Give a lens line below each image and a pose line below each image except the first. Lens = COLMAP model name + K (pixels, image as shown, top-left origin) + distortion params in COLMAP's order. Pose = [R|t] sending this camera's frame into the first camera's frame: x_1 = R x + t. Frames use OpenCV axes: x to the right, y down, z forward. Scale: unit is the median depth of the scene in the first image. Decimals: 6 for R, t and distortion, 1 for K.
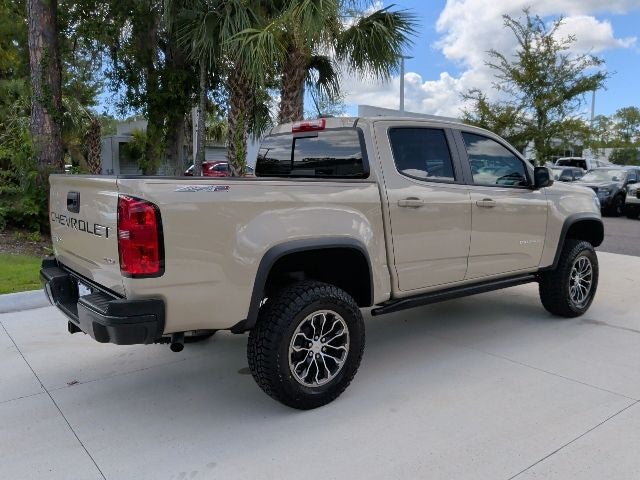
lens RADIAL K [[533.2, 0, 318.4], [0, 533.2, 239.4], [0, 0, 1]] dist [0.050051, -0.086329]
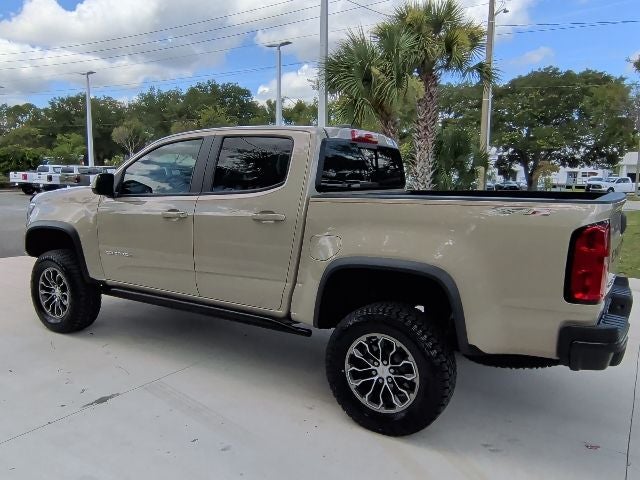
lens RADIAL K [[521.8, 0, 315.6], [0, 521.8, 242.7], [0, 0, 1]] dist [0.021872, -0.022106]
pose [[-0.332974, -0.138077, 0.932772, -0.713835], [0.102361, 0.978082, 0.181324, -0.162268], [-0.937363, 0.155856, -0.311543, 1.114916]]
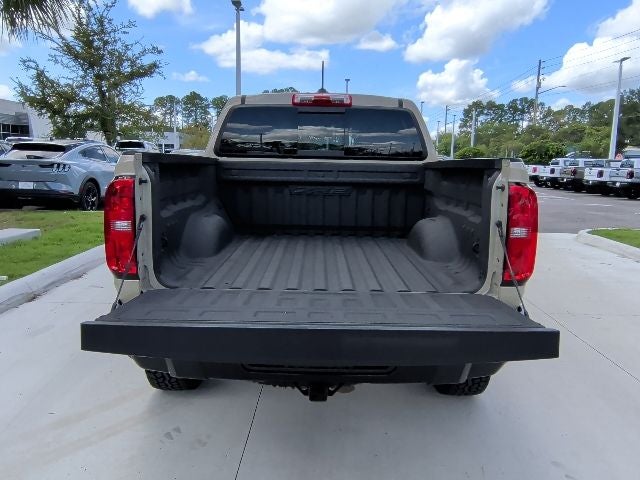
lens RADIAL K [[521.8, 0, 314.7], [0, 521.8, 240.8], [0, 0, 1]] dist [0.021872, -0.022106]
pose [[0.626103, -0.115513, 0.771137, -0.568278], [0.083493, 0.993212, 0.080990, -0.041408], [-0.775258, 0.013677, 0.631497, 0.372525]]
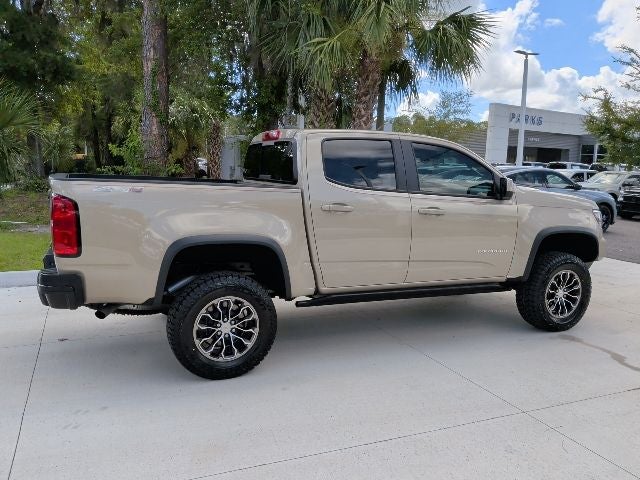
lens RADIAL K [[533.2, 0, 319.7], [0, 533.2, 241.8], [0, 0, 1]] dist [0.050051, -0.086329]
pose [[0.968849, 0.056826, -0.241046, 0.289929], [-0.055219, 0.998384, 0.013421, -0.008297], [0.241419, 0.000307, 0.970421, -0.052506]]
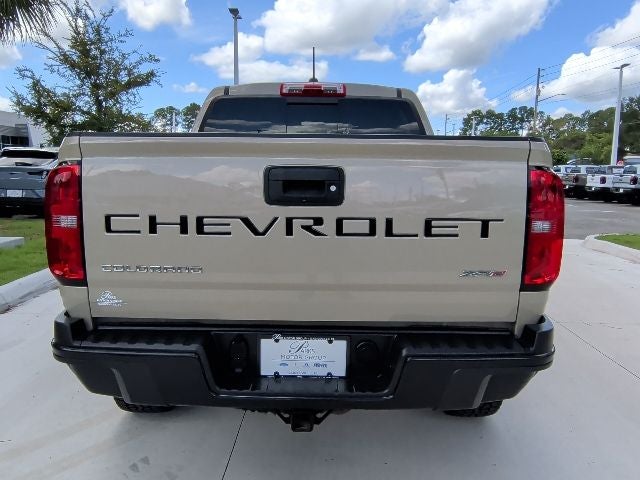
lens RADIAL K [[521.8, 0, 313.9], [0, 521.8, 239.9], [0, 0, 1]] dist [0.021872, -0.022106]
pose [[0.627440, -0.103325, 0.771779, -0.513159], [0.089750, 0.994147, 0.060131, -0.027651], [-0.773475, 0.031539, 0.633042, 0.404076]]
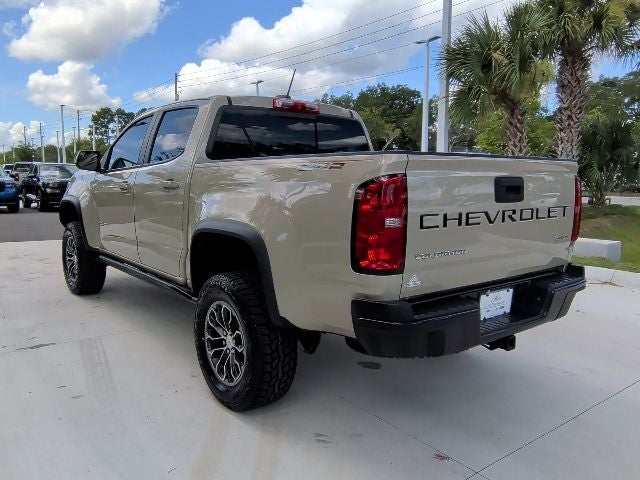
lens RADIAL K [[521.8, 0, 317.2], [0, 521.8, 243.6], [0, 0, 1]] dist [0.021872, -0.022106]
pose [[-0.004096, -0.139876, 0.990161, -0.751206], [0.114068, 0.983640, 0.139427, -0.079016], [-0.993464, 0.113517, 0.011926, 0.776471]]
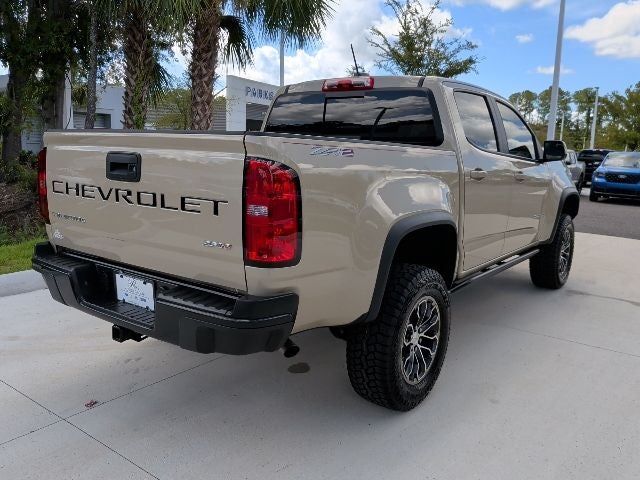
lens RADIAL K [[533.2, 0, 316.5], [0, 533.2, 239.6], [0, 0, 1]] dist [0.050051, -0.086329]
pose [[0.966419, -0.018414, 0.256309, -0.235253], [0.006495, 0.998861, 0.047270, -0.001088], [-0.256888, -0.044018, 0.965438, 0.129592]]
